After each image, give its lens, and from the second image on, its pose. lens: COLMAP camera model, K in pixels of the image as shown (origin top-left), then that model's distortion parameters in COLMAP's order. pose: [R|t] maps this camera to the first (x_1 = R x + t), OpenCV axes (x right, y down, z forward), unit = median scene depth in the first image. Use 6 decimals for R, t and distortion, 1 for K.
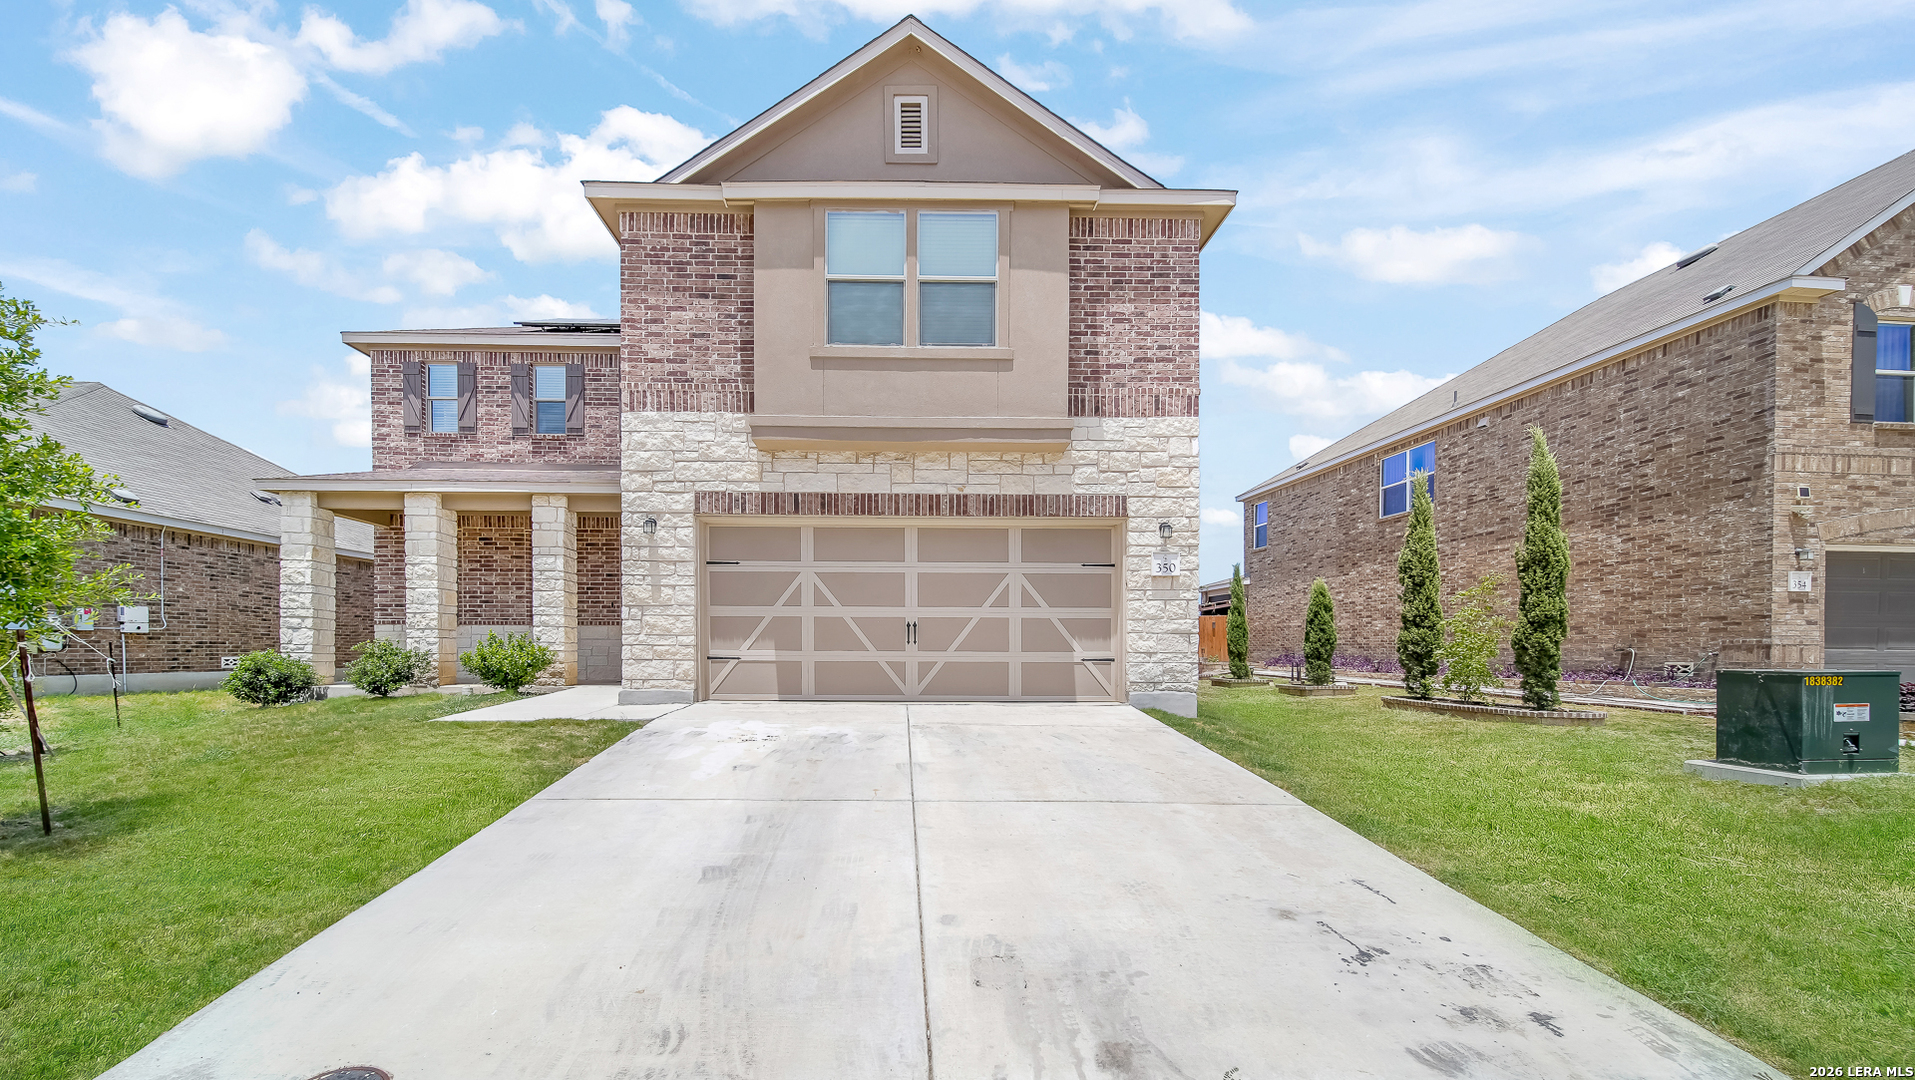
lens RADIAL K [[718.5, 0, 911.7], [0, 718.5, 653.5], [0, 0, 1]] dist [-0.000988, 0.000055]
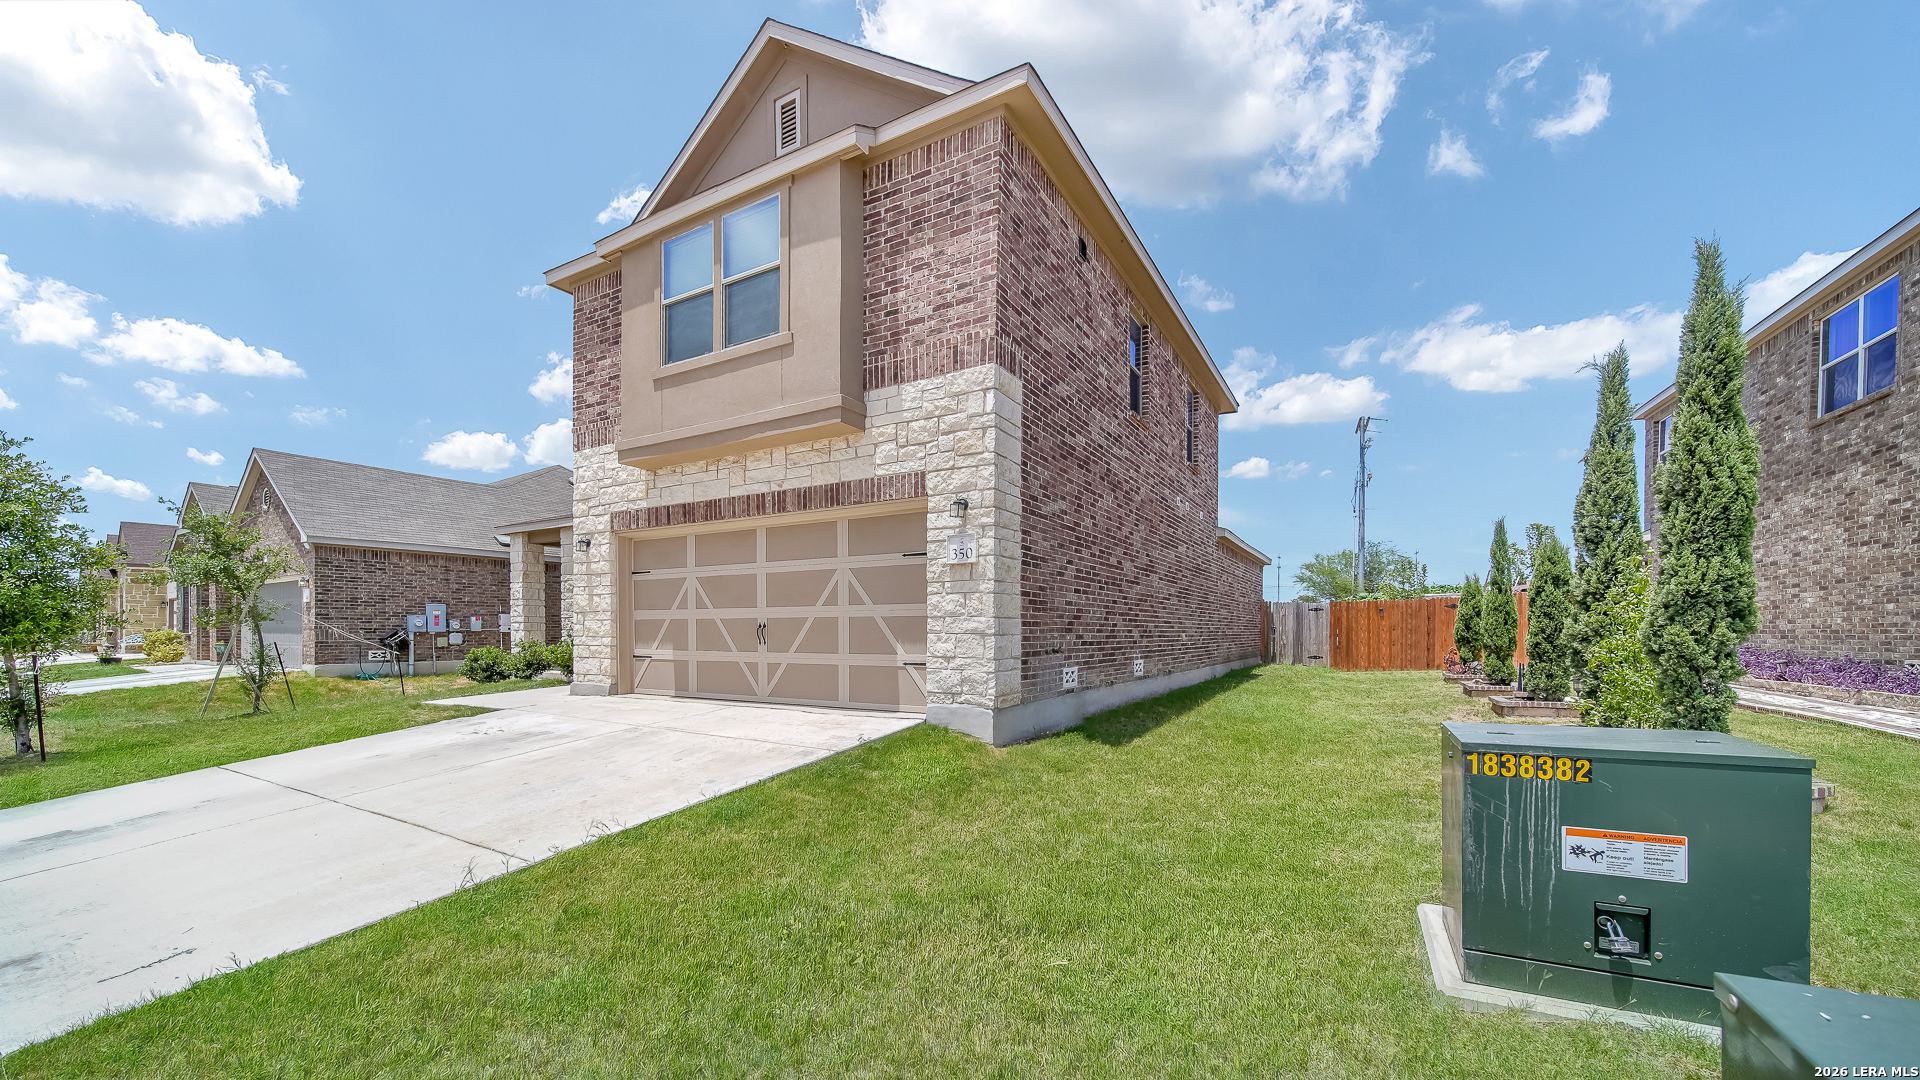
lens RADIAL K [[713.4, 0, 964.1], [0, 713.4, 625.6], [0, 0, 1]] dist [0.001032, -0.000027]
pose [[0.860453, -0.010336, -0.509425, 0.765763], [0.002925, 0.999878, -0.015346, -0.024728], [0.509521, 0.011714, 0.860378, 0.303064]]
